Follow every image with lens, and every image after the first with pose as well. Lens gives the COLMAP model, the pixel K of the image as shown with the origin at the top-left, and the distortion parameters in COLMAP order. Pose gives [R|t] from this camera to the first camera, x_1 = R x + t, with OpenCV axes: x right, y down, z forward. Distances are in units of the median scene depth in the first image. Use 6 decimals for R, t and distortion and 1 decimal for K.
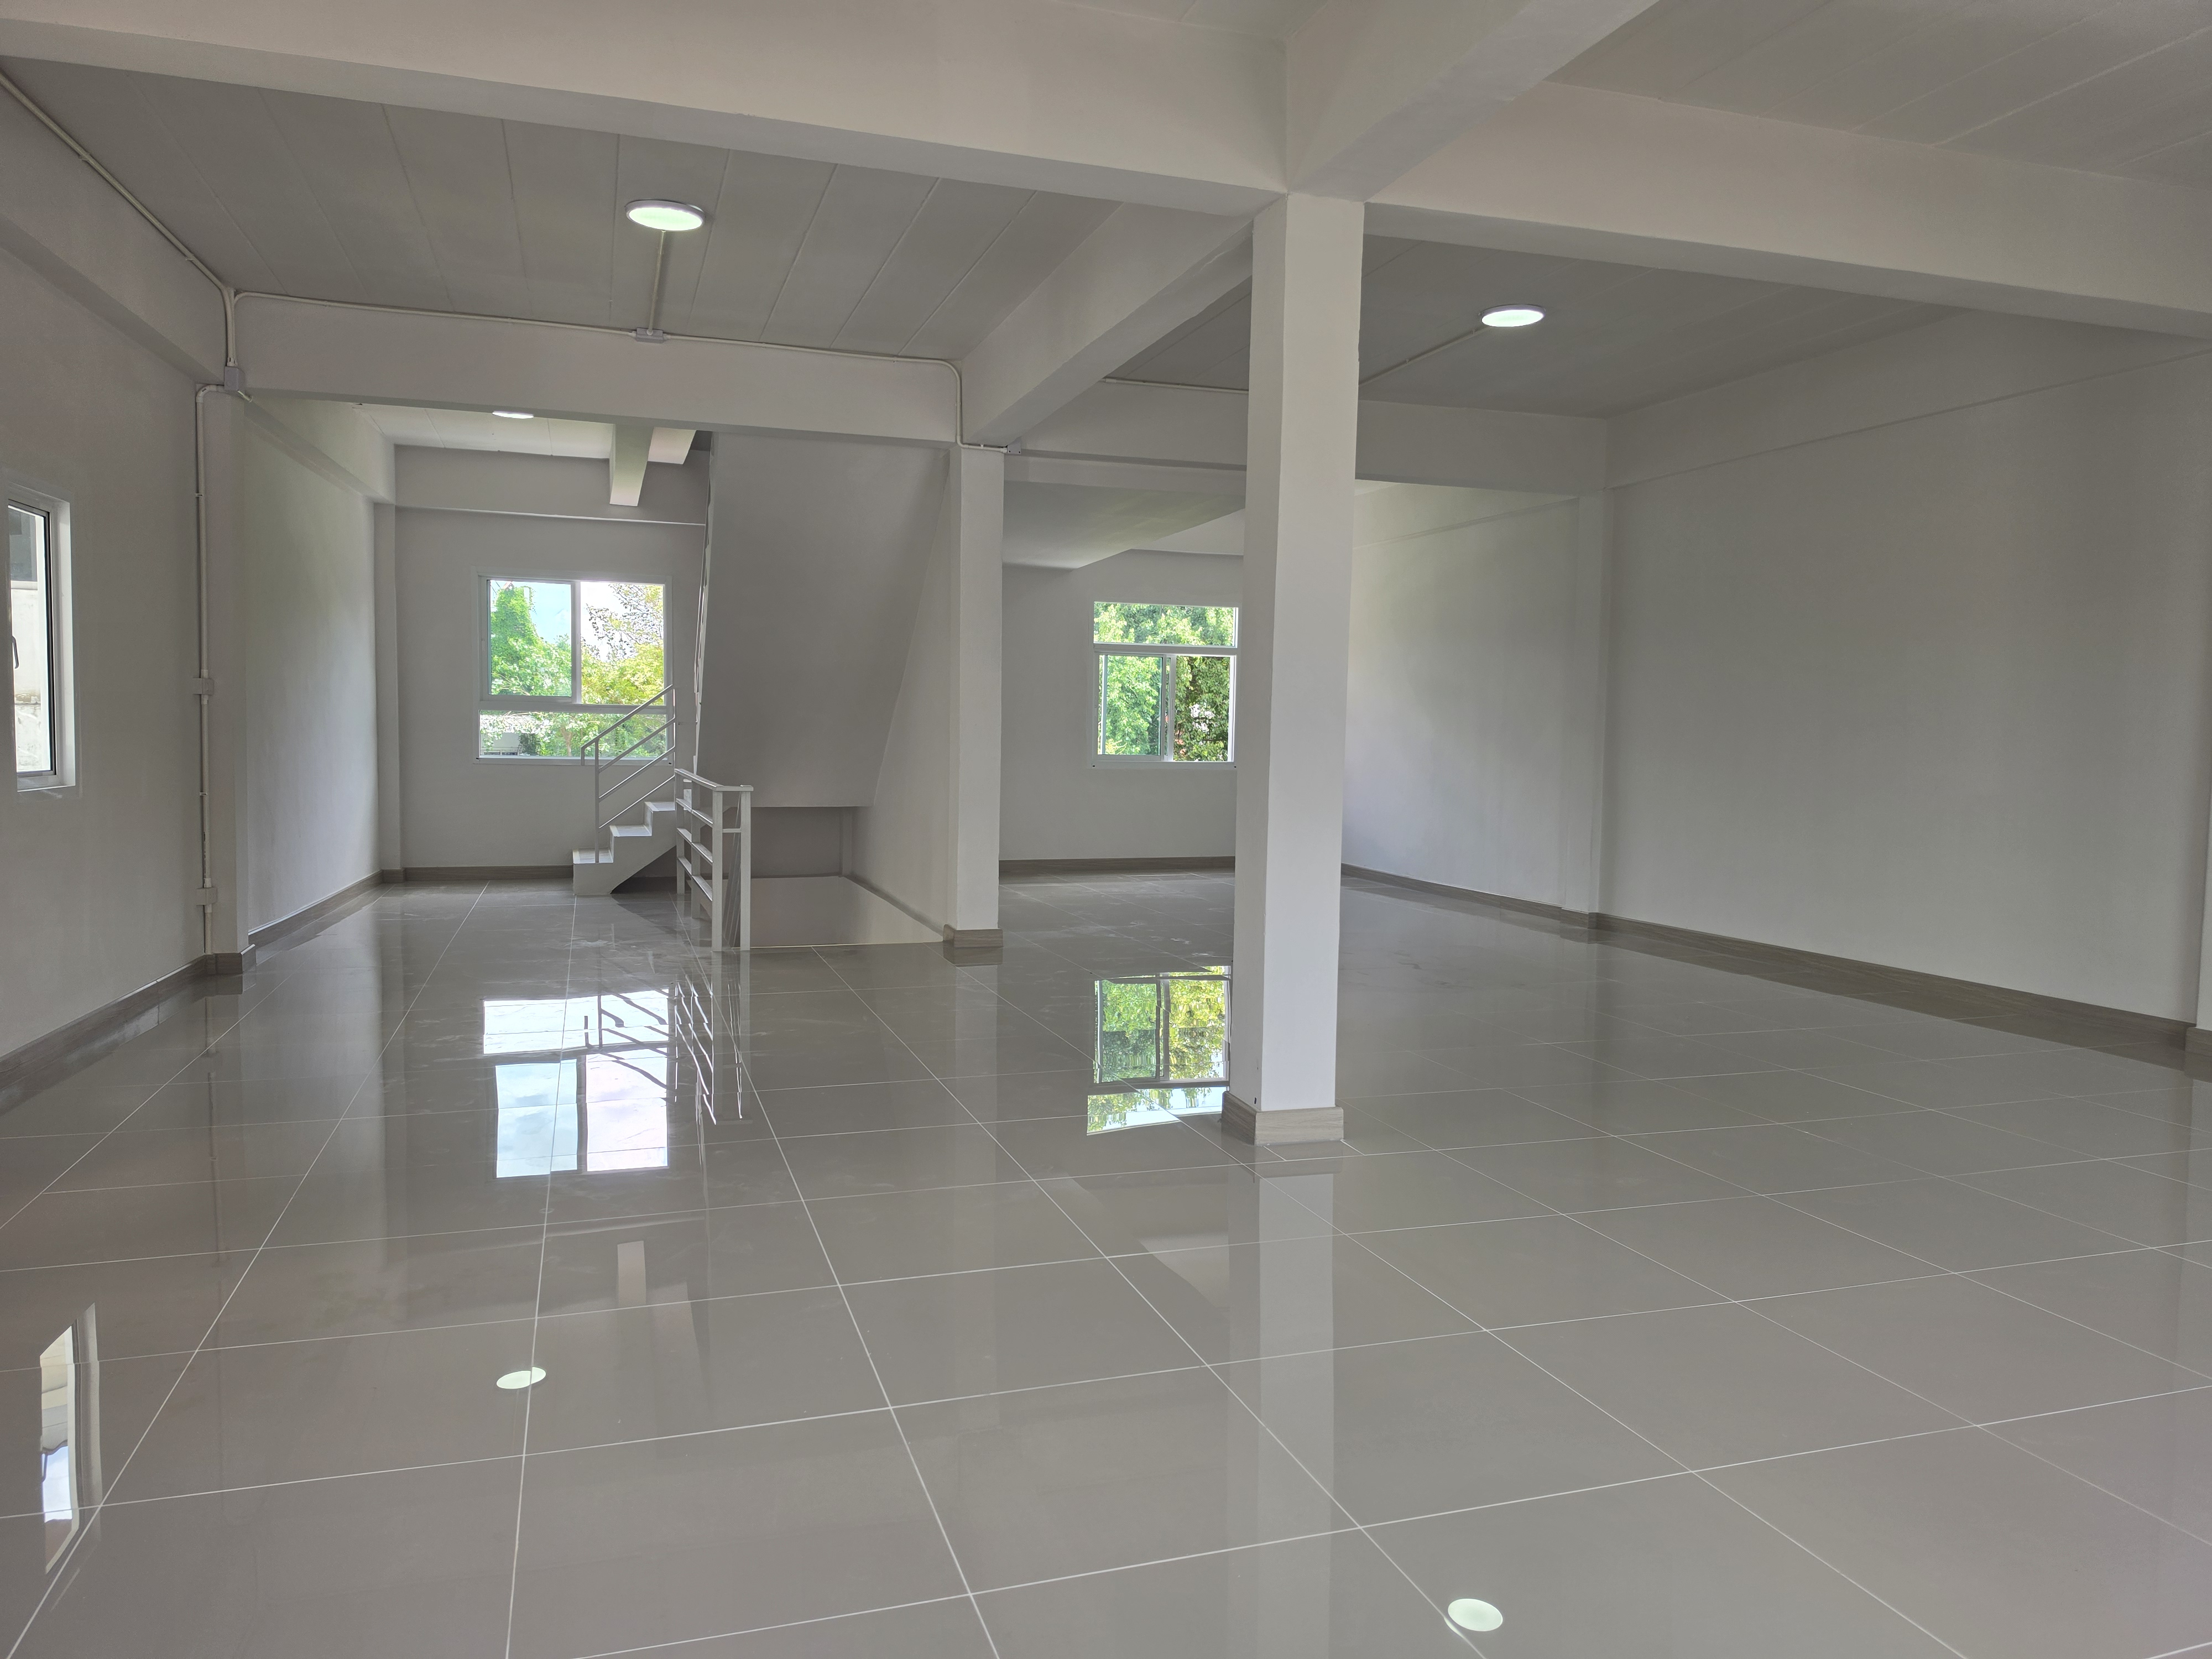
lens RADIAL K [[1496.7, 0, 1067.8], [0, 1496.7, 813.4], [0, 0, 1]] dist [-0.000621, 0.001699]
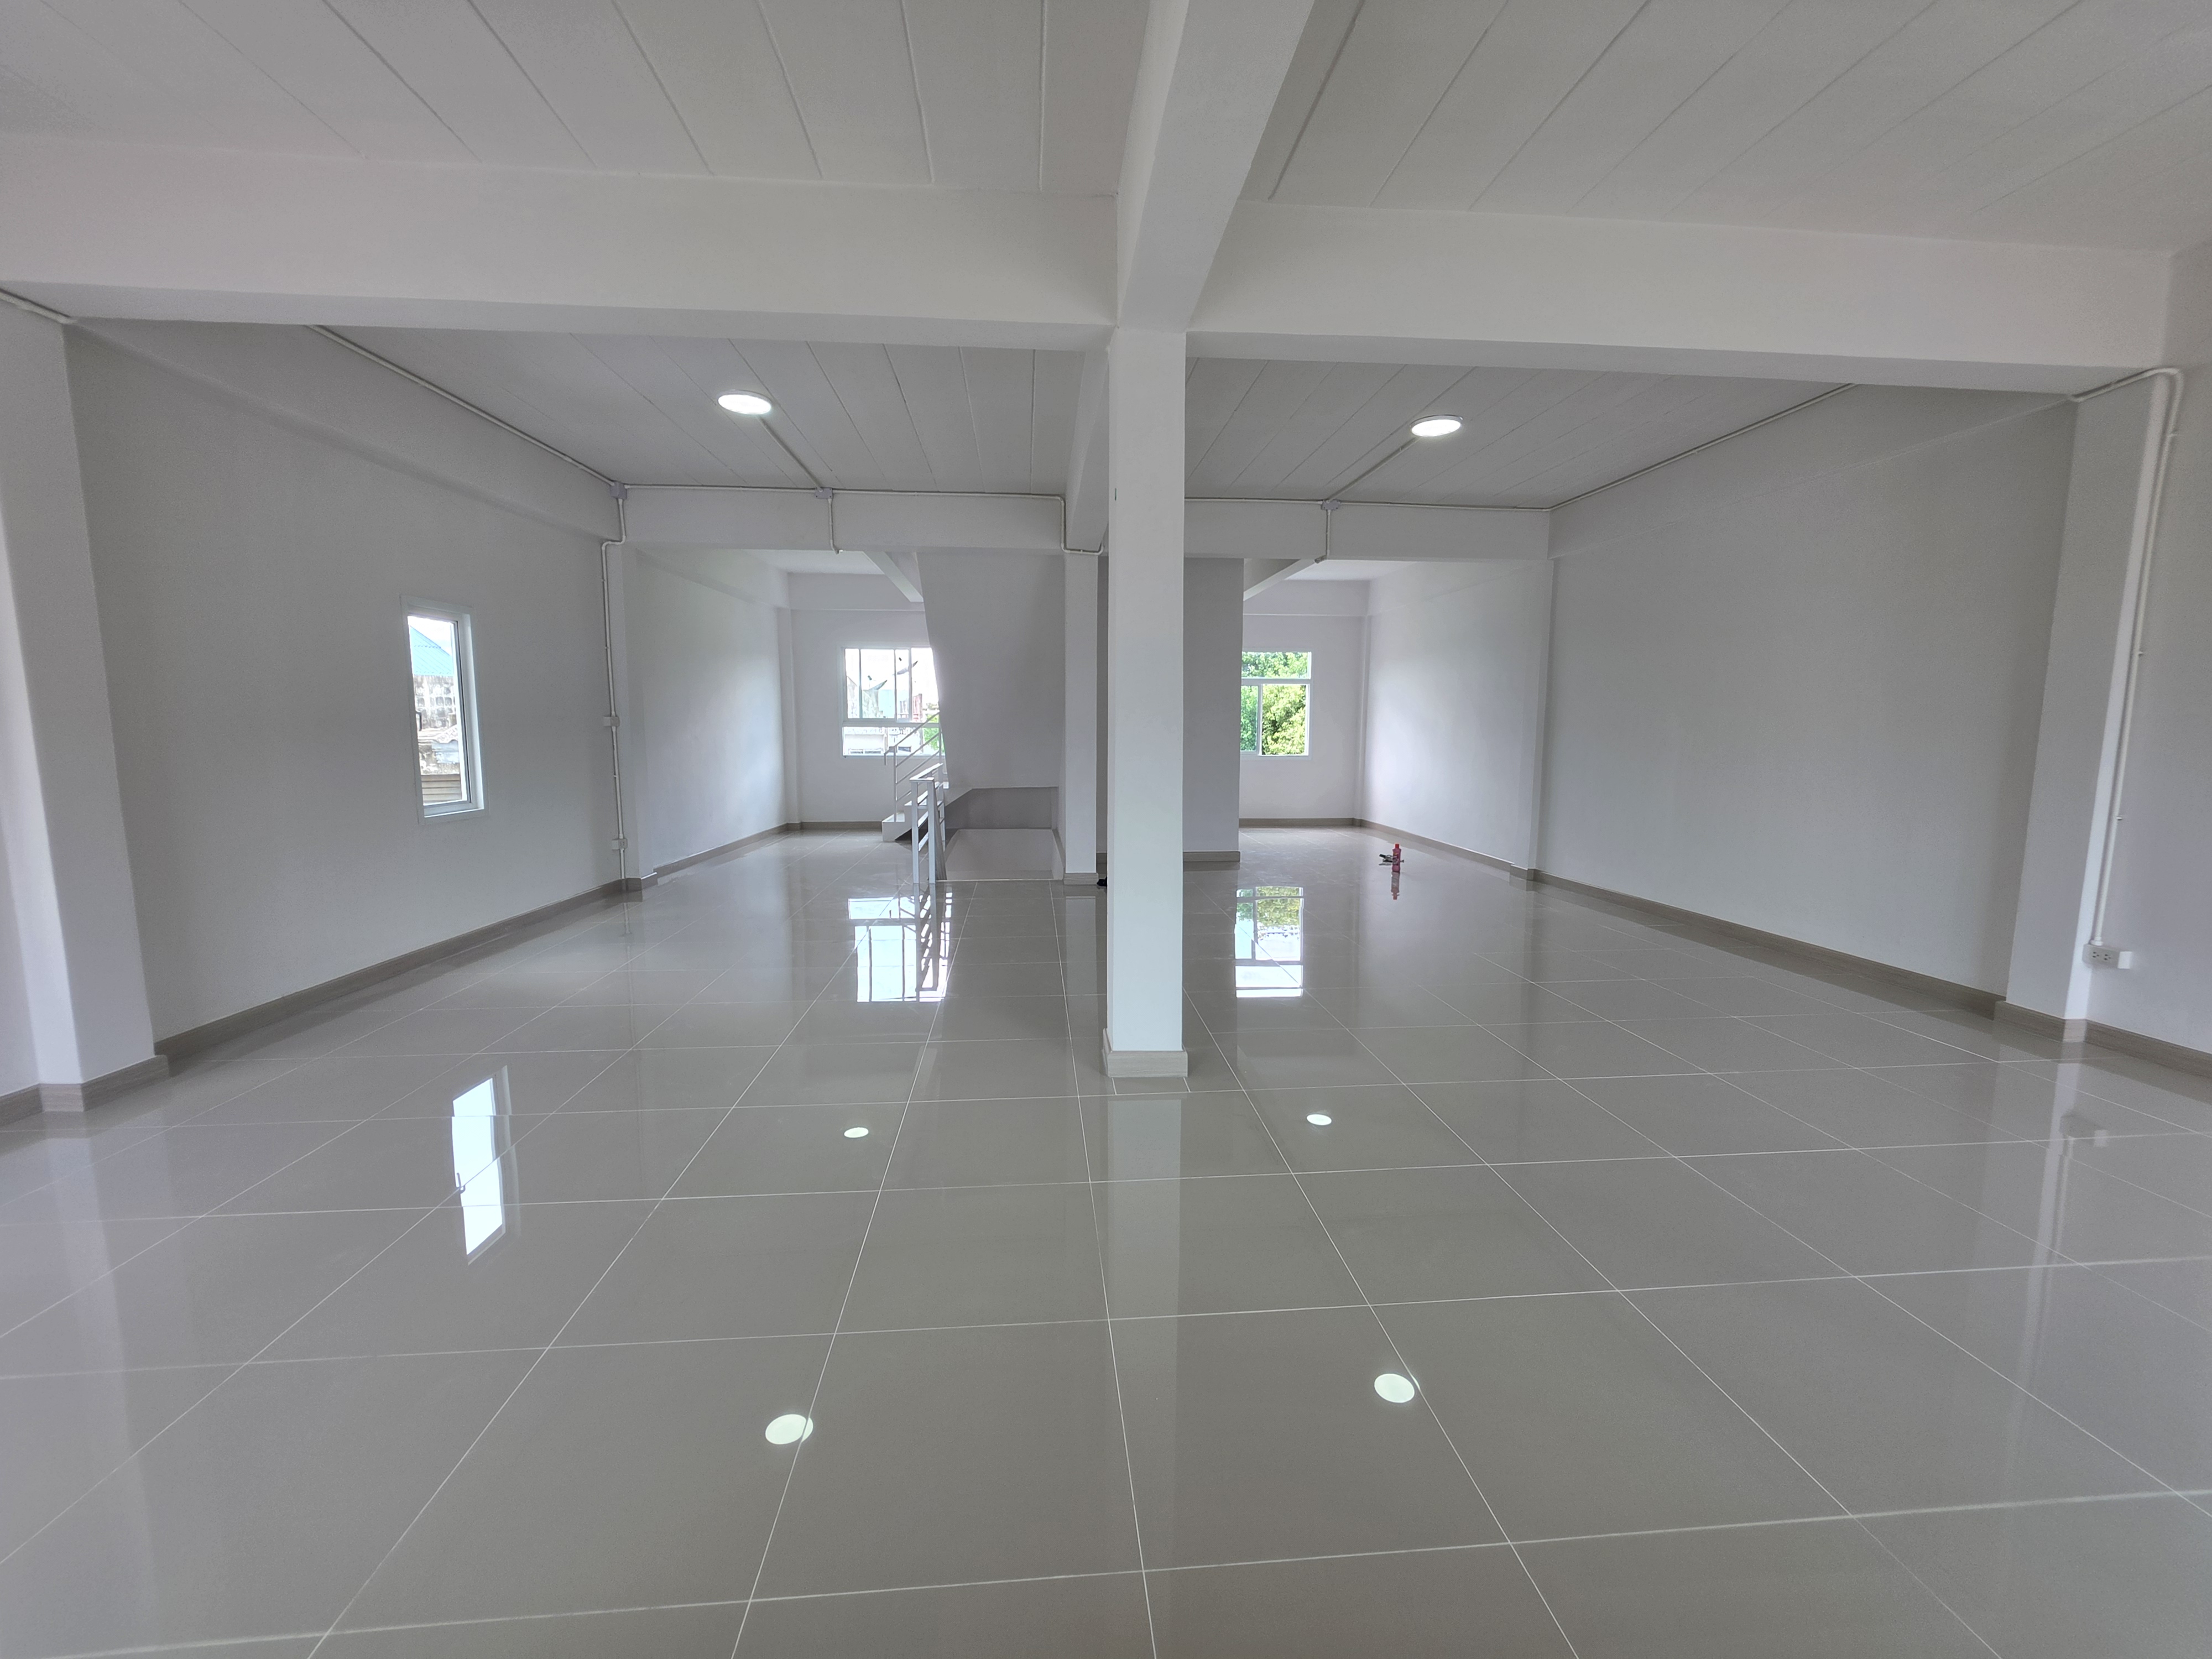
lens RADIAL K [[880.2, 0, 1100.5], [0, 880.2, 811.4], [0, 0, 1]] dist [0.001140, -0.000132]
pose [[0.970414, 0.007497, -0.241331, 0.150169], [0.001530, 0.999307, 0.037199, -0.014799], [0.241443, -0.036468, 0.969730, 0.118860]]
